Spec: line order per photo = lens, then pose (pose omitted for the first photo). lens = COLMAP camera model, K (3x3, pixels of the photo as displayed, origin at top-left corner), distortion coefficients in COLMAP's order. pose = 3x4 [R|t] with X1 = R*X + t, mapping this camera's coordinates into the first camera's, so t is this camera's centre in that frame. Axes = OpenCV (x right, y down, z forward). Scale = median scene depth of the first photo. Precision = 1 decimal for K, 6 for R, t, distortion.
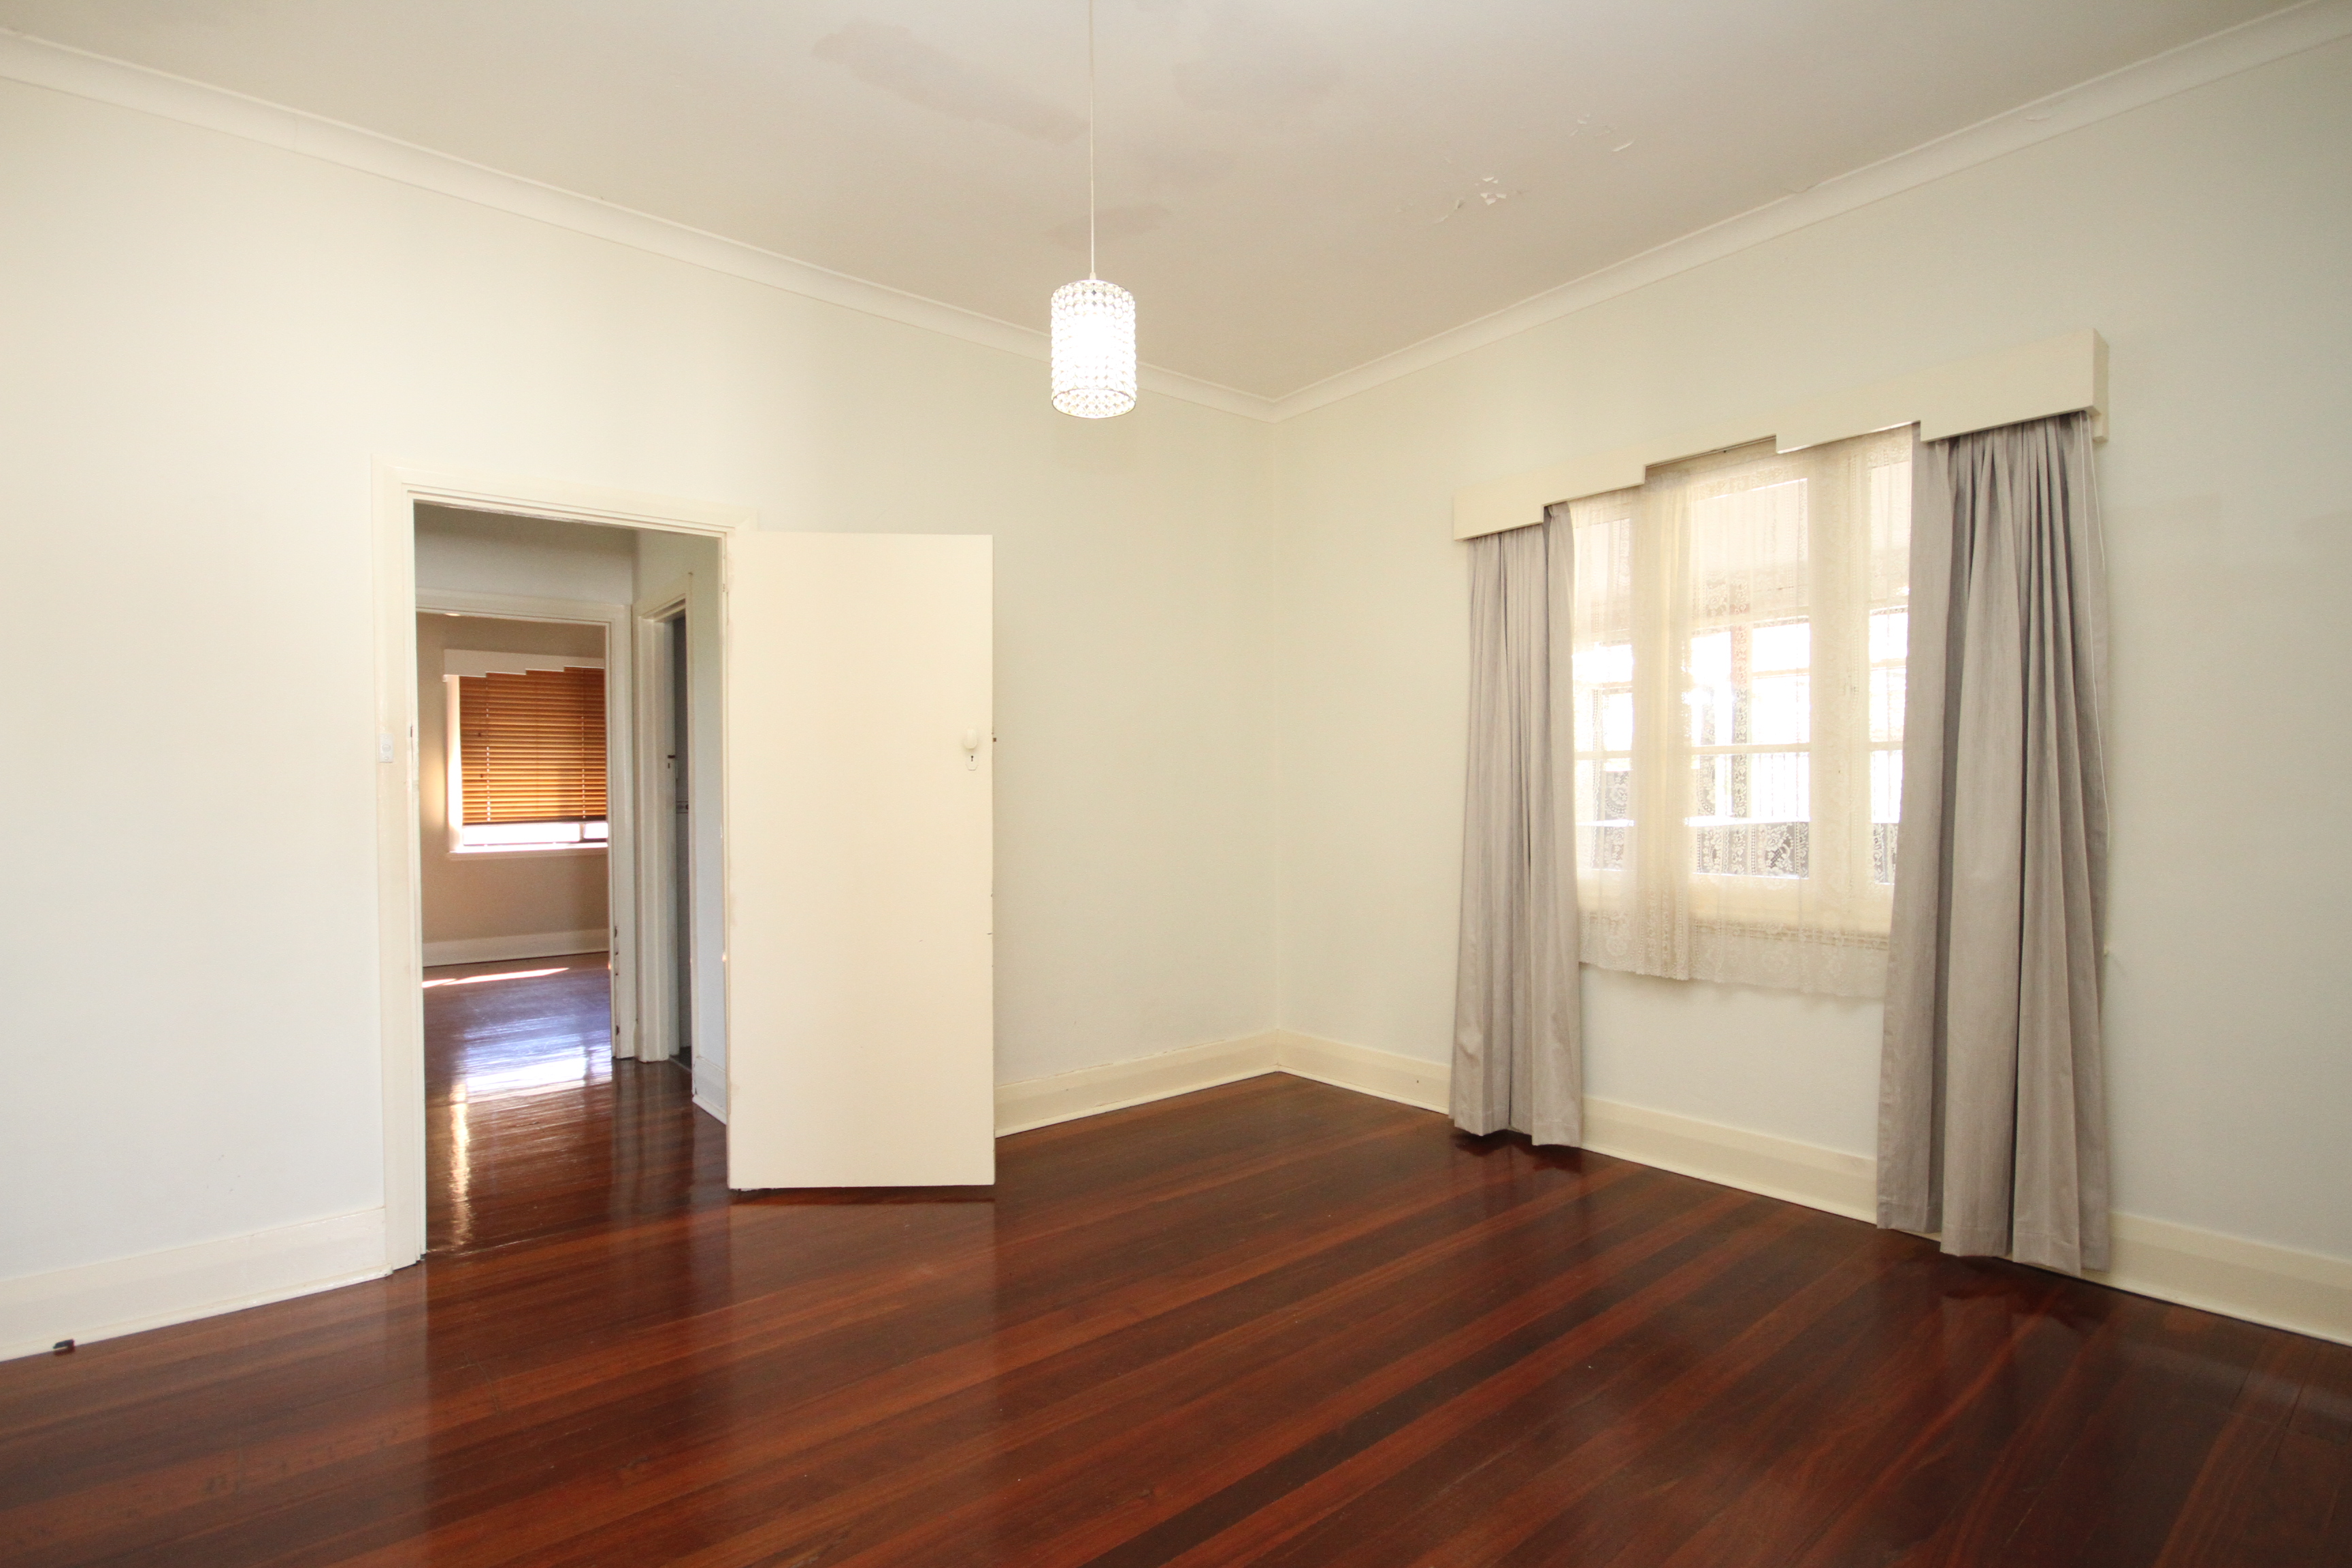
lens RADIAL K [[1079.2, 0, 1173.6], [0, 1079.2, 811.1], [0, 0, 1]] dist [-0.000834, -0.000094]
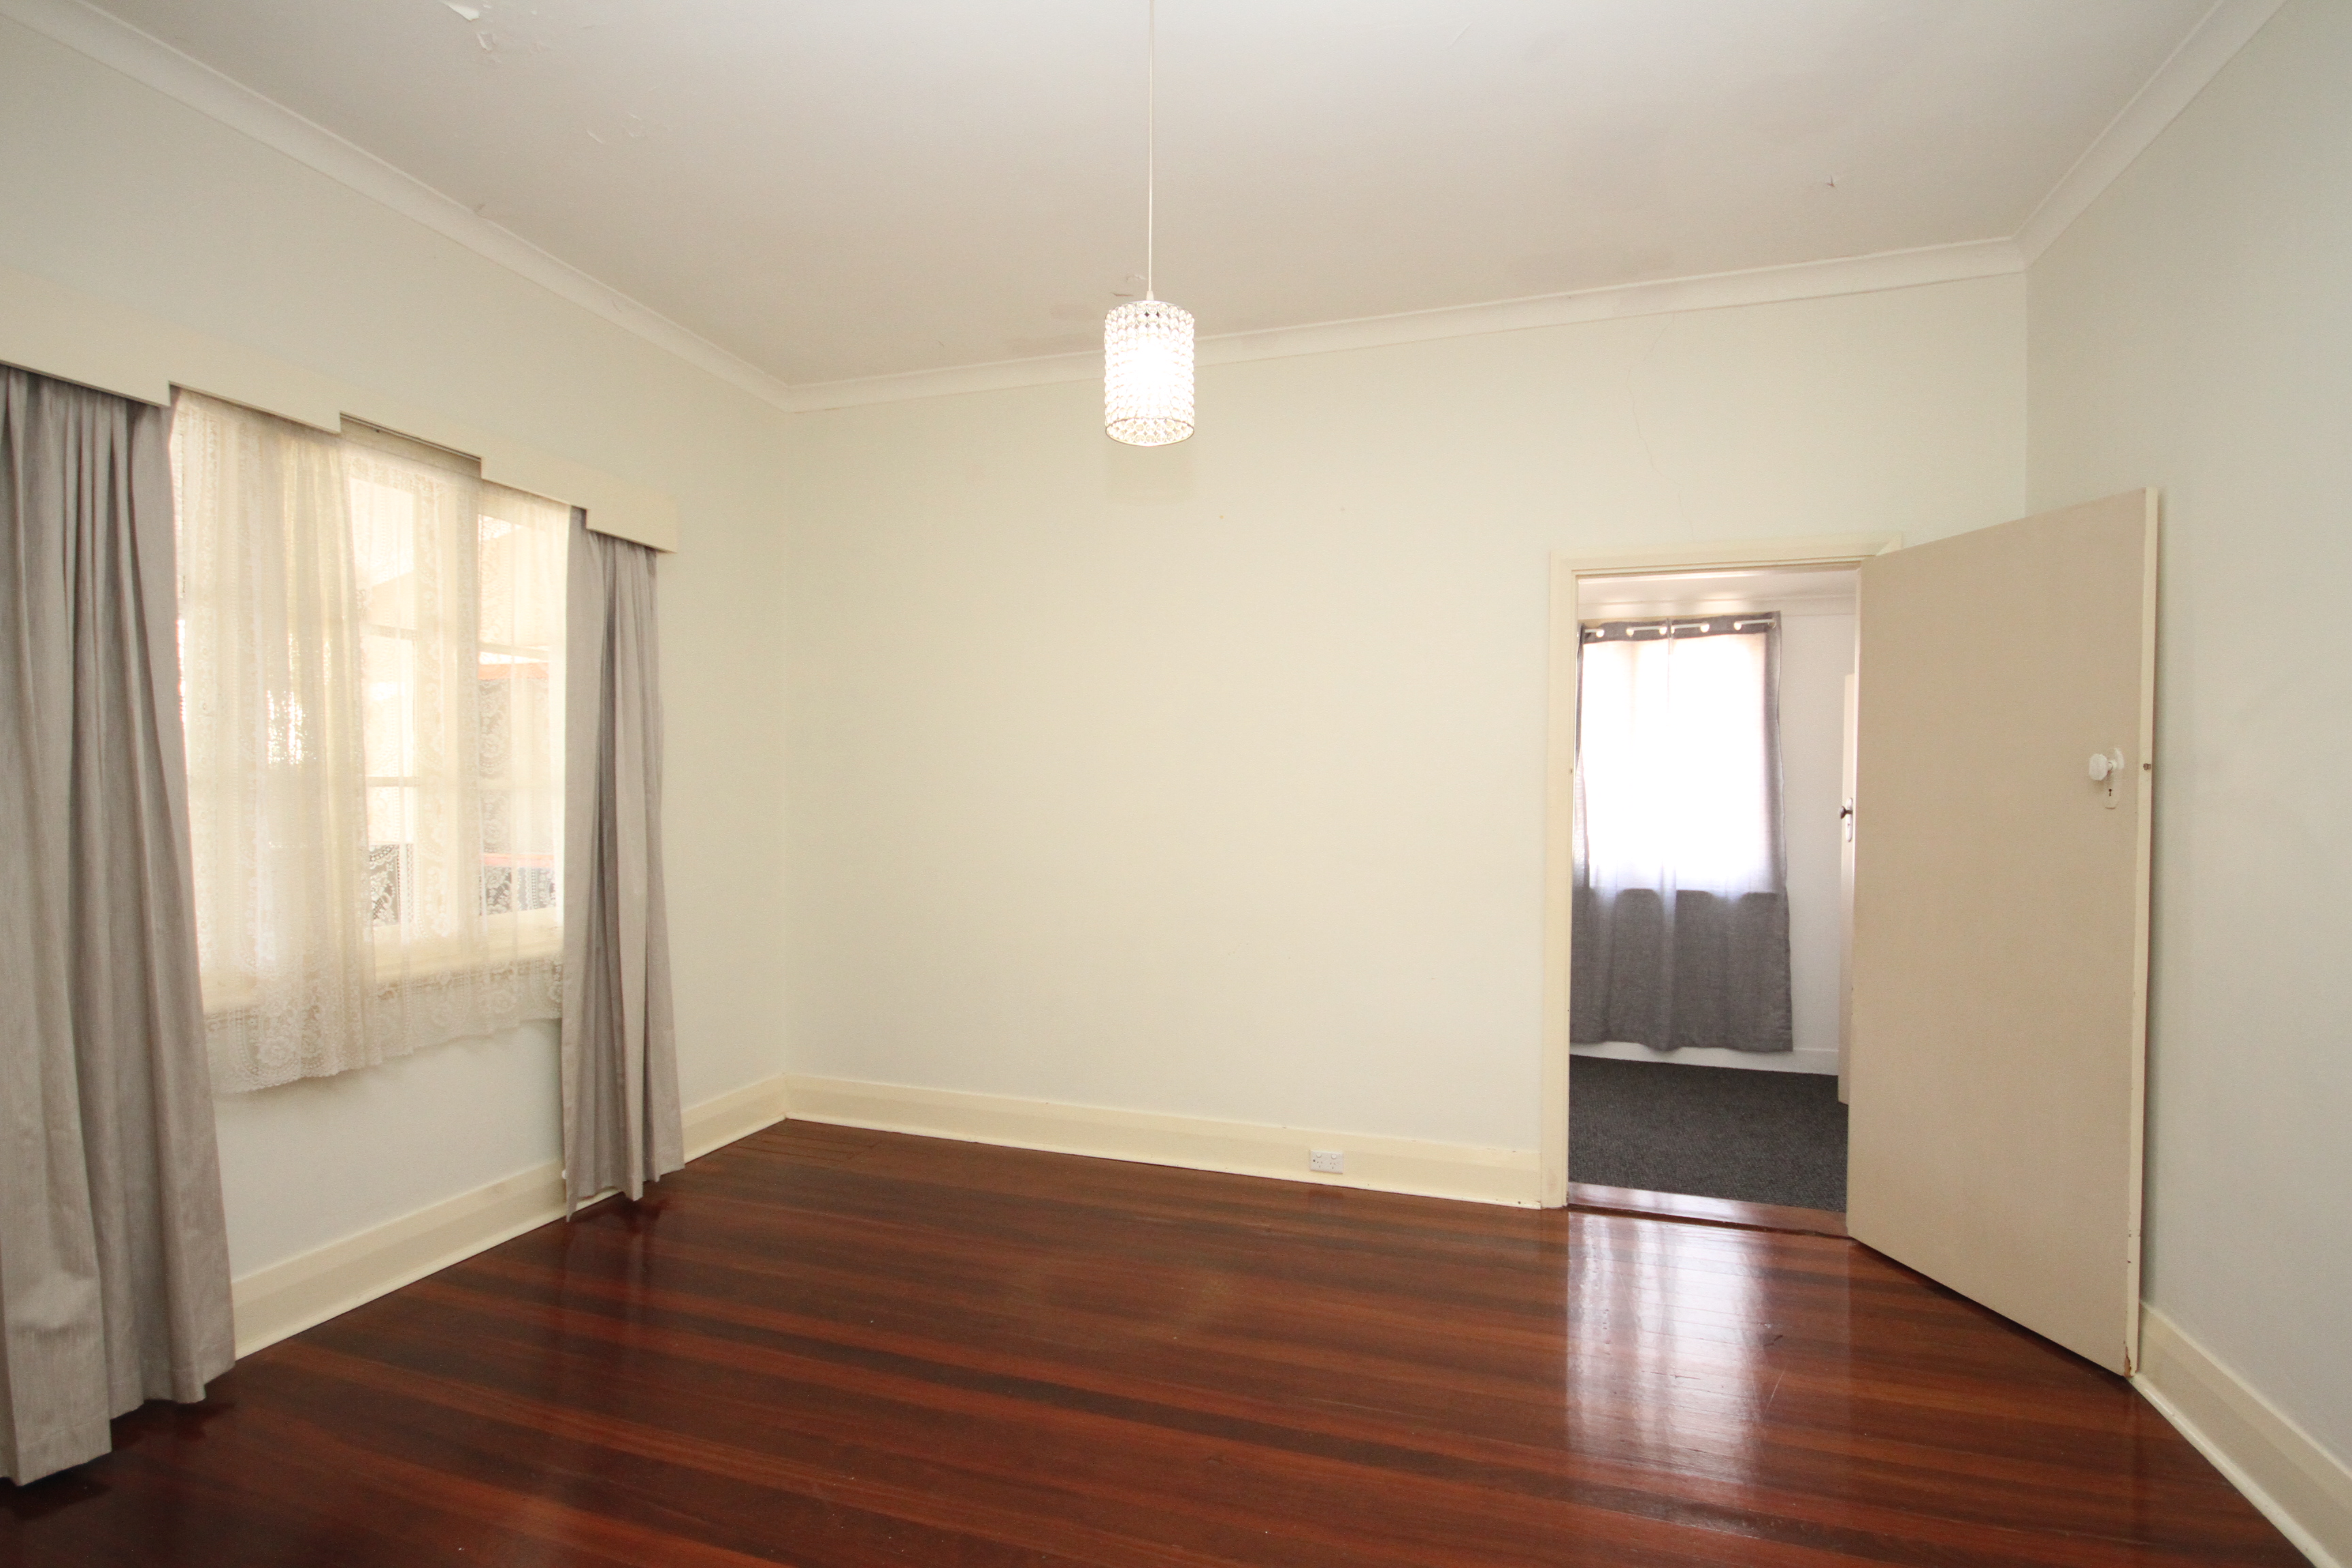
lens RADIAL K [[1079.2, 0, 1173.6], [0, 1079.2, 811.1], [0, 0, 1]] dist [-0.000834, -0.000094]
pose [[-0.522038, 0.015010, 0.852790, -0.546074], [0.051722, 0.998562, 0.014086, -0.012950], [-0.851353, 0.051462, -0.522063, 0.930084]]
